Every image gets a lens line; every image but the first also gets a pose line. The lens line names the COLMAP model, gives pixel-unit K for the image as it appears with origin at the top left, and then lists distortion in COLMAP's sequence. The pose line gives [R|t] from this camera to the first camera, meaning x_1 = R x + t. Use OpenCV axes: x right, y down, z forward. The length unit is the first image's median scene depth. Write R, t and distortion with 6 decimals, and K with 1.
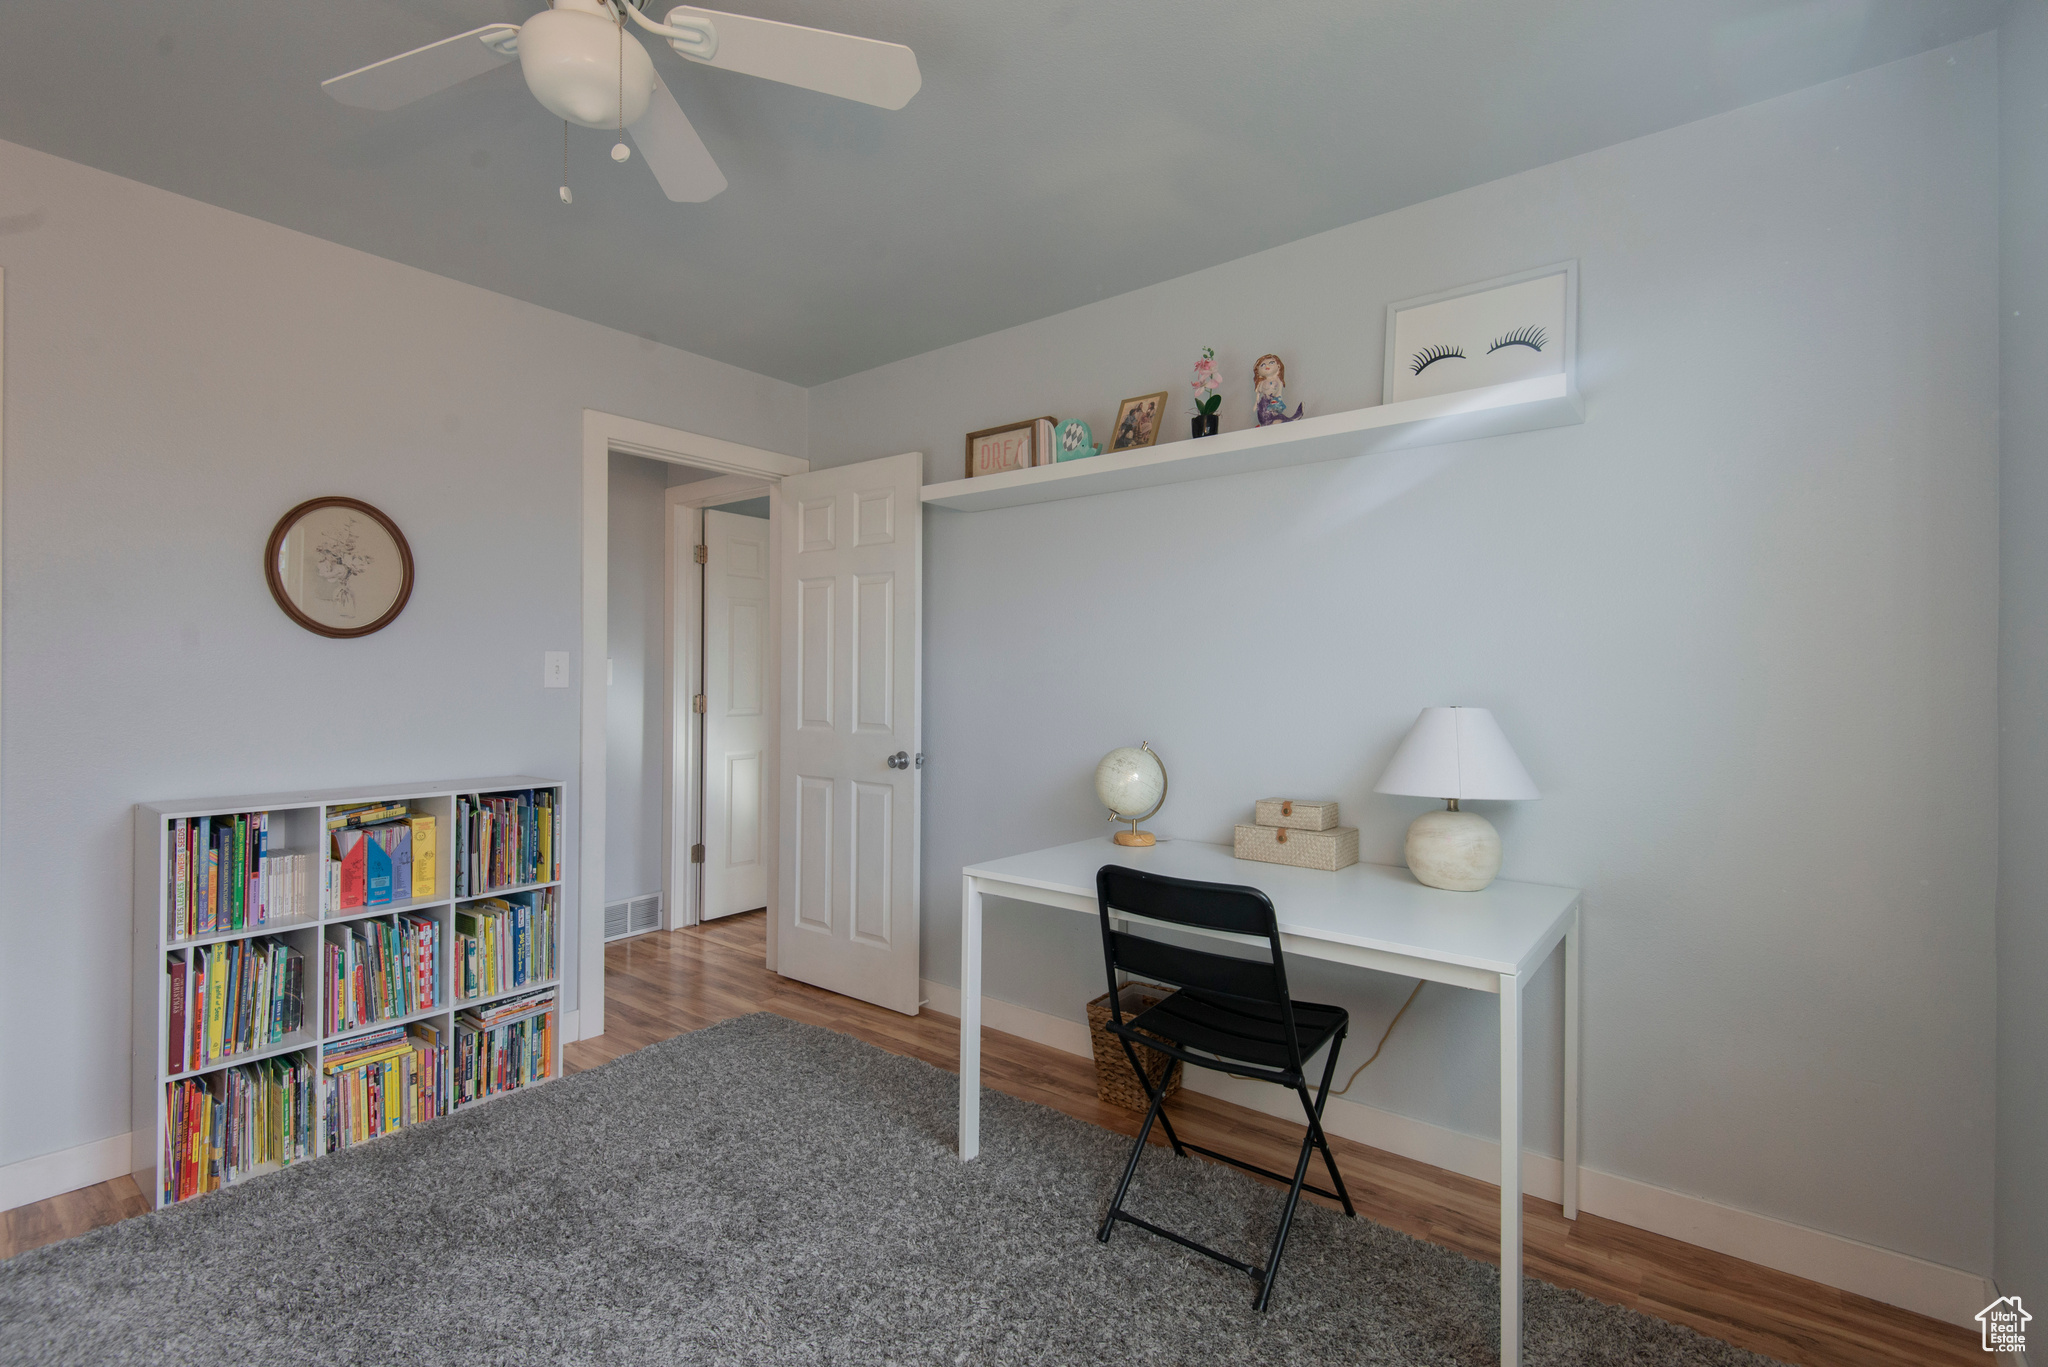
lens RADIAL K [[914.1, 0, 1021.5], [0, 914.1, 672.0], [0, 0, 1]] dist [0.017185, -0.007587]
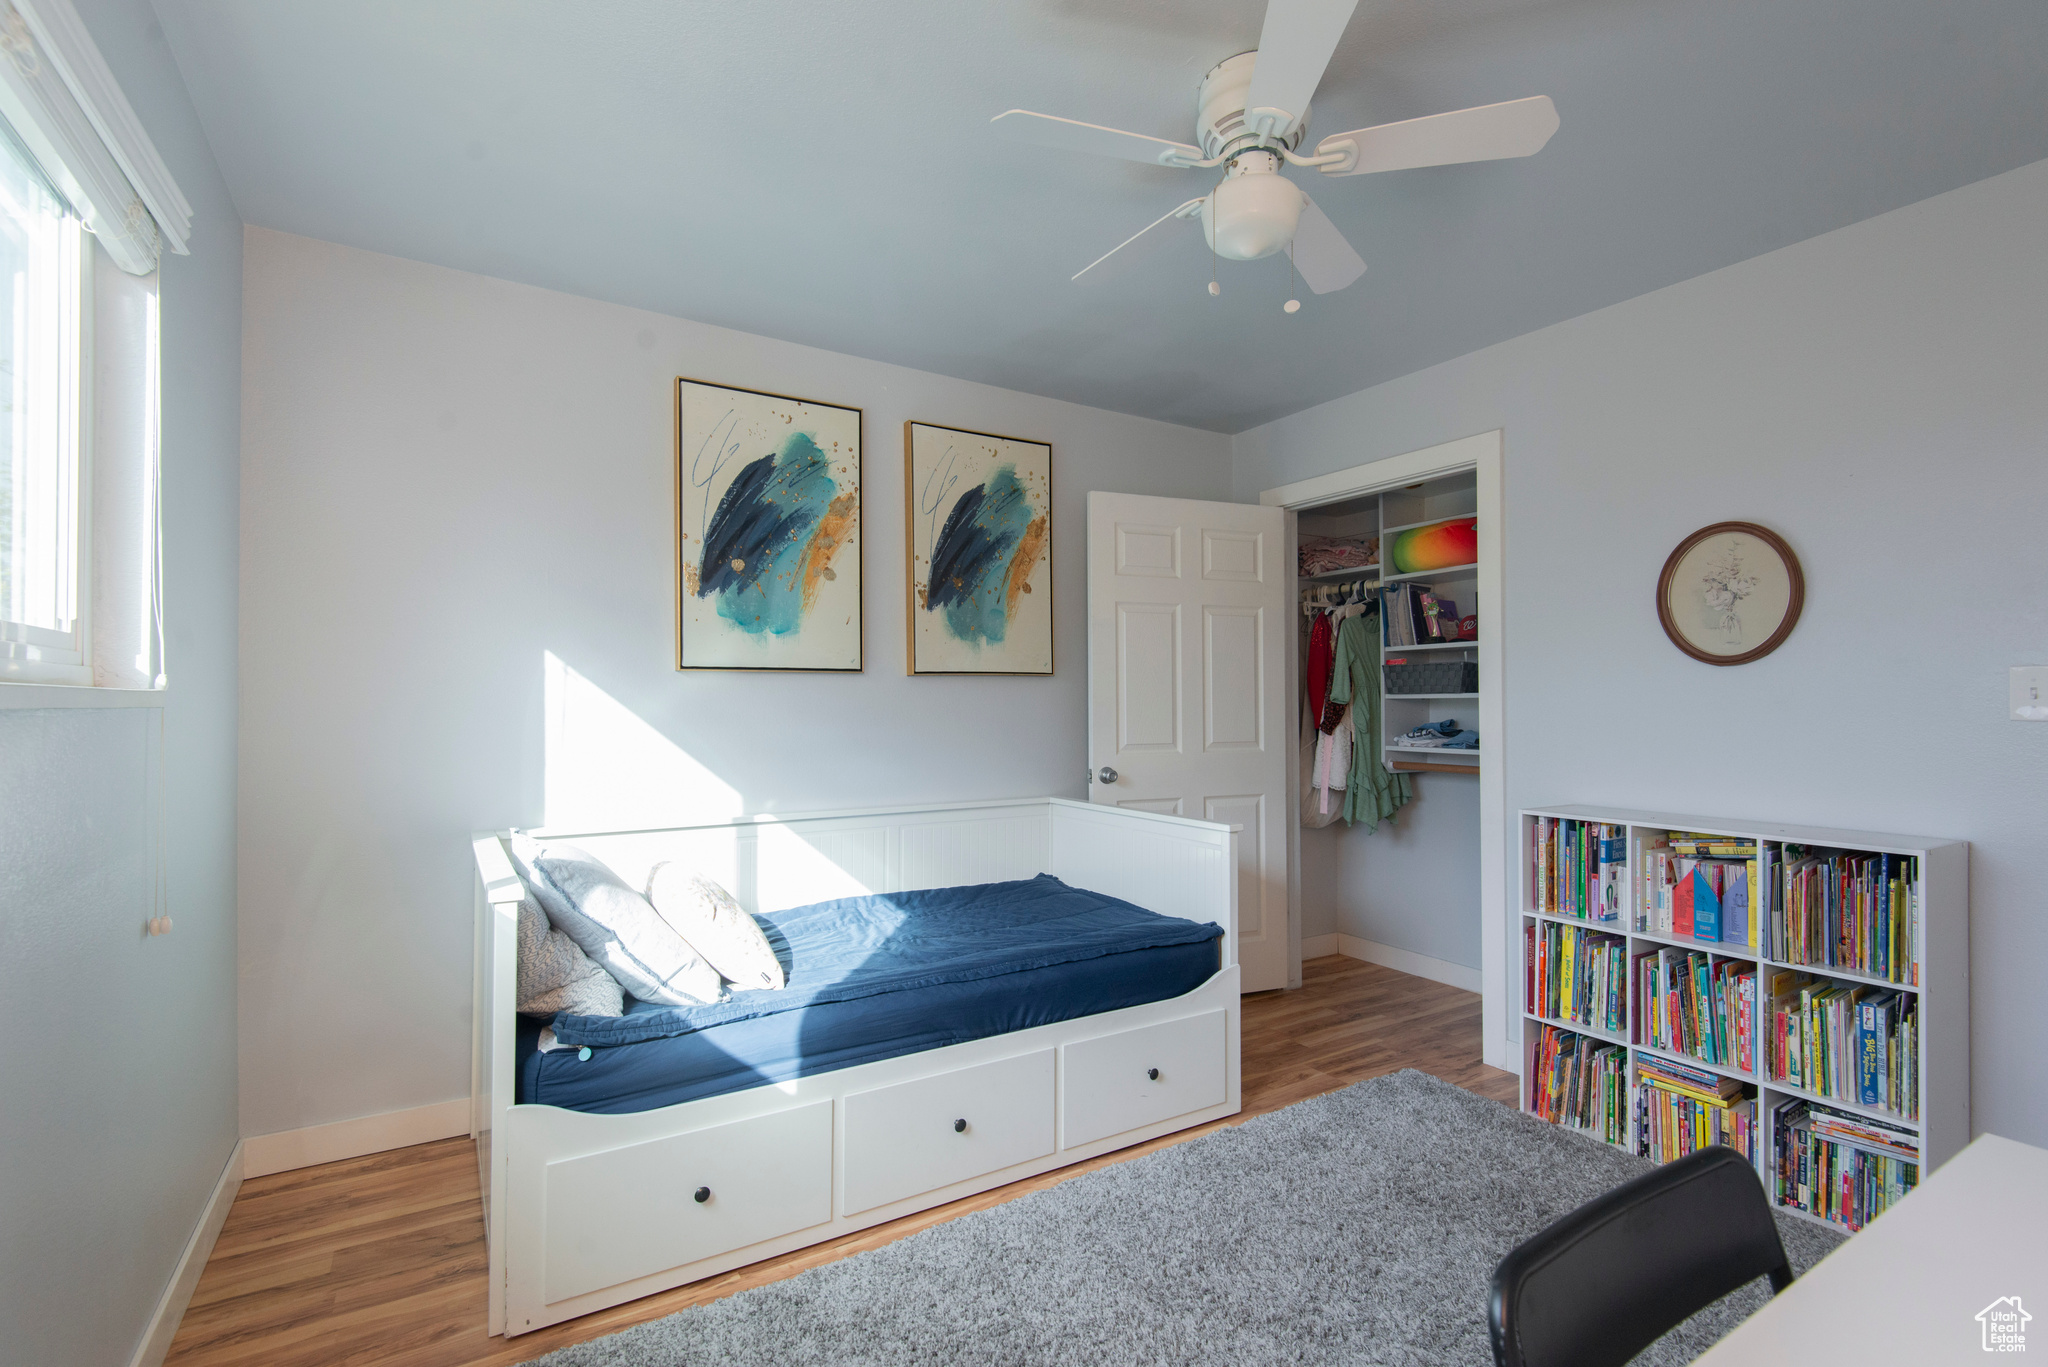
lens RADIAL K [[932.3, 0, 1019.0], [0, 932.3, 687.2], [0, 0, 1]] dist [-0.001886, -0.016195]
pose [[-0.364727, -0.024663, -0.930788, 0.474201], [0.001996, 0.999626, -0.027269, 0.012157], [0.931112, -0.011804, -0.364542, 0.683915]]
